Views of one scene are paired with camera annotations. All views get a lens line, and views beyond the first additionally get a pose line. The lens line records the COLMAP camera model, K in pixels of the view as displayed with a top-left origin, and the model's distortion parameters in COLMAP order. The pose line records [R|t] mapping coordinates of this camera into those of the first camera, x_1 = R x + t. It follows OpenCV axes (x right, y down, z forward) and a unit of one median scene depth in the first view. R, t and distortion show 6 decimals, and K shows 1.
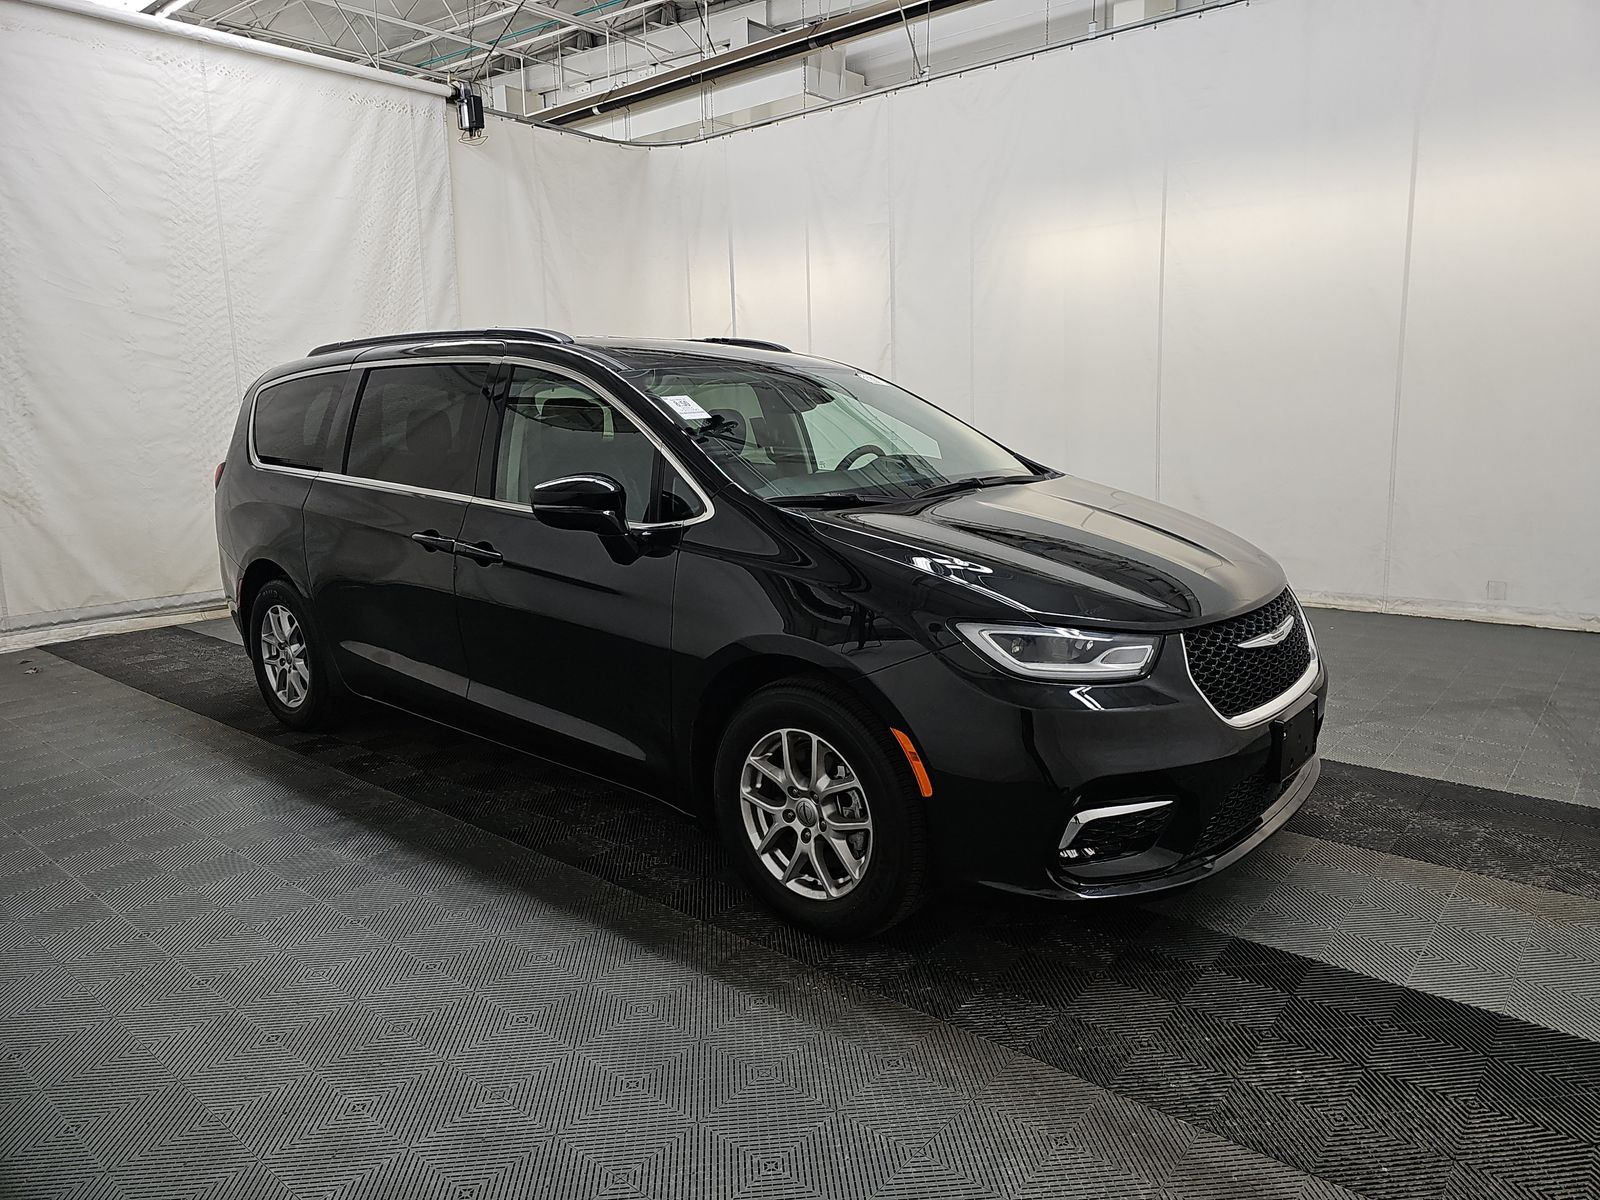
lens RADIAL K [[1056.3, 0, 800.0], [0, 1056.3, 600.0], [0, 0, 1]] dist [0.051268, -0.054024]
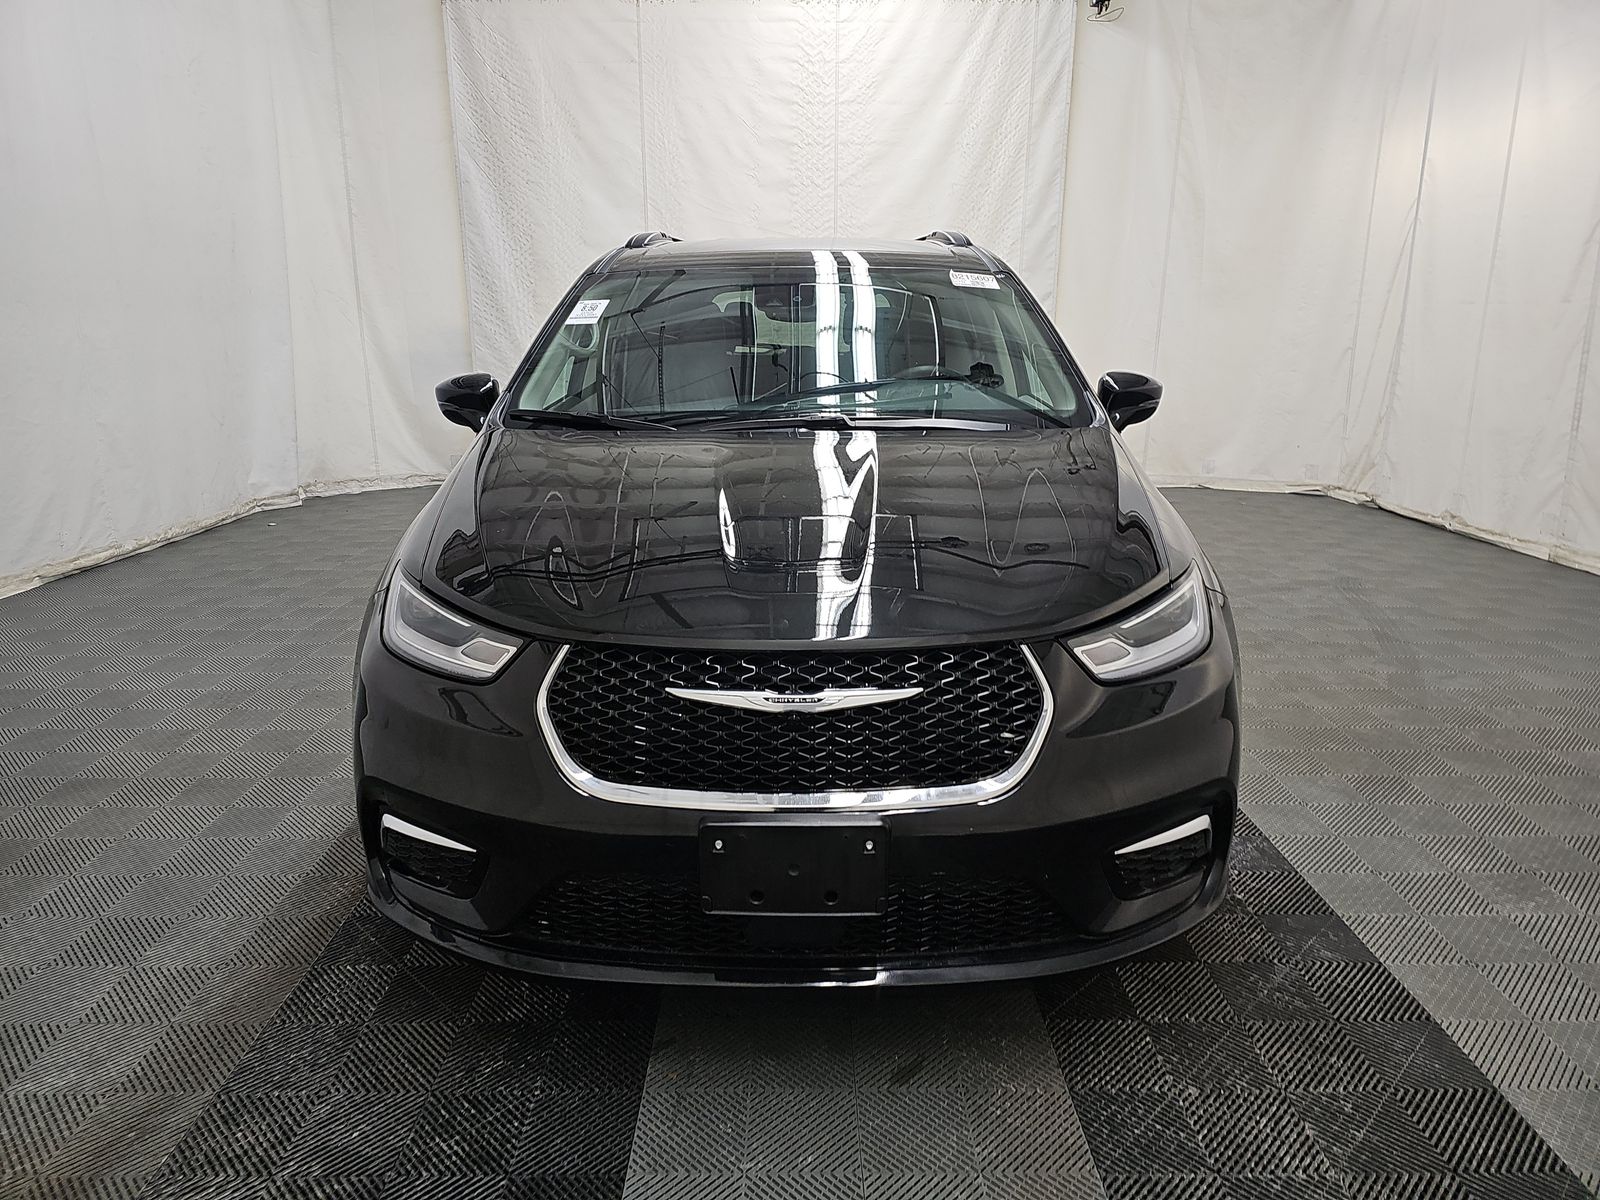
lens RADIAL K [[1056.3, 0, 800.0], [0, 1056.3, 600.0], [0, 0, 1]] dist [0.051268, -0.054024]
pose [[0.647867, 0.219107, -0.729562, 0.368985], [-0.146472, 0.975700, 0.162958, -0.055669], [0.747539, 0.001285, 0.664216, 0.216535]]
